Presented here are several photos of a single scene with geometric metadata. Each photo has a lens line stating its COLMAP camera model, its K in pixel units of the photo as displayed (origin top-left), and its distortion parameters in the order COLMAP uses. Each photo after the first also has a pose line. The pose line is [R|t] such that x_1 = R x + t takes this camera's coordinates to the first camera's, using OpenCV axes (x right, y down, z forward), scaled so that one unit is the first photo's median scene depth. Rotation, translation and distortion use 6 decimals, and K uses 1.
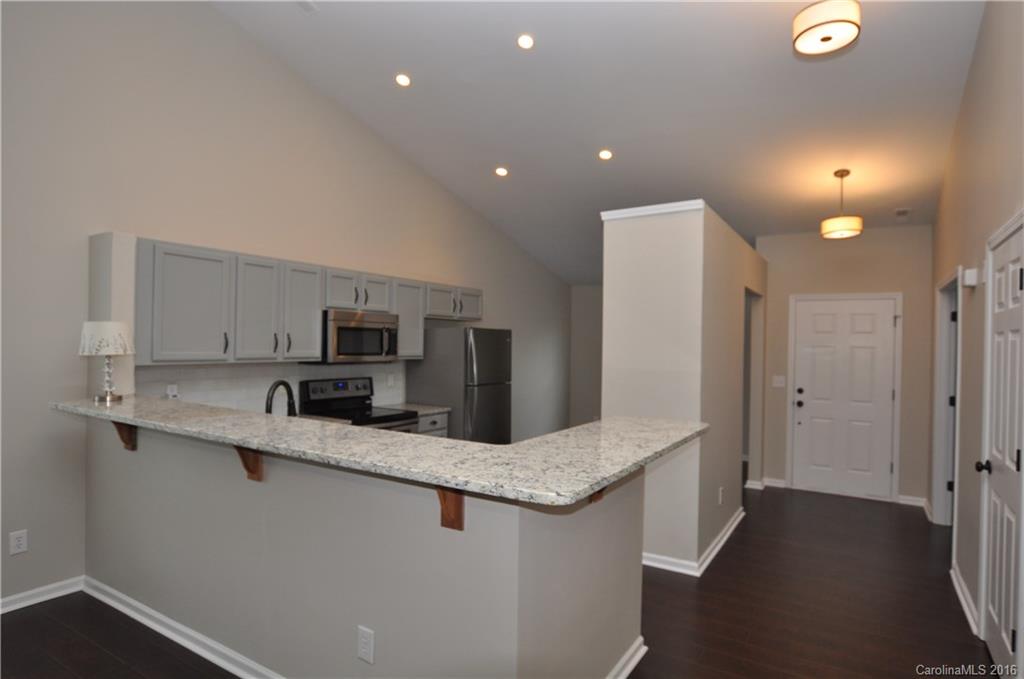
lens RADIAL K [[579.1, 0, 512.0], [0, 579.1, 339.5], [0, 0, 1]] dist [-0.009575, 0.000817]
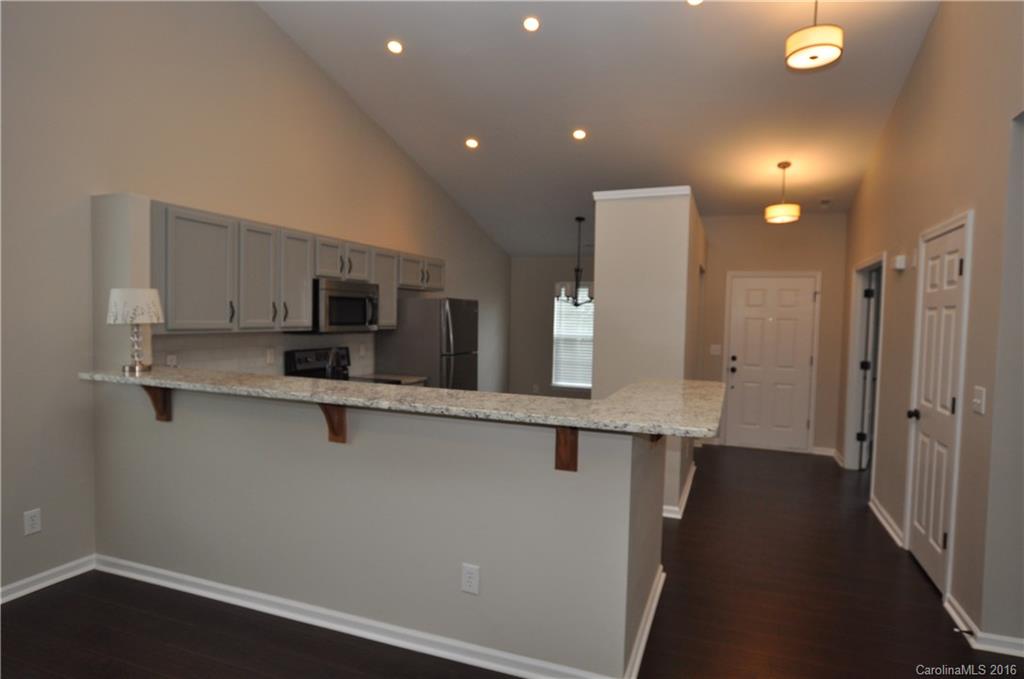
lens RADIAL K [[605.9, 0, 512.0], [0, 605.9, 339.5], [0, 0, 1]] dist [-0.002244, -0.001301]
pose [[0.980750, -0.001803, 0.195257, -0.223460], [-0.007688, 0.998825, 0.047841, 0.000283], [-0.195114, -0.048422, 0.979585, -0.088818]]
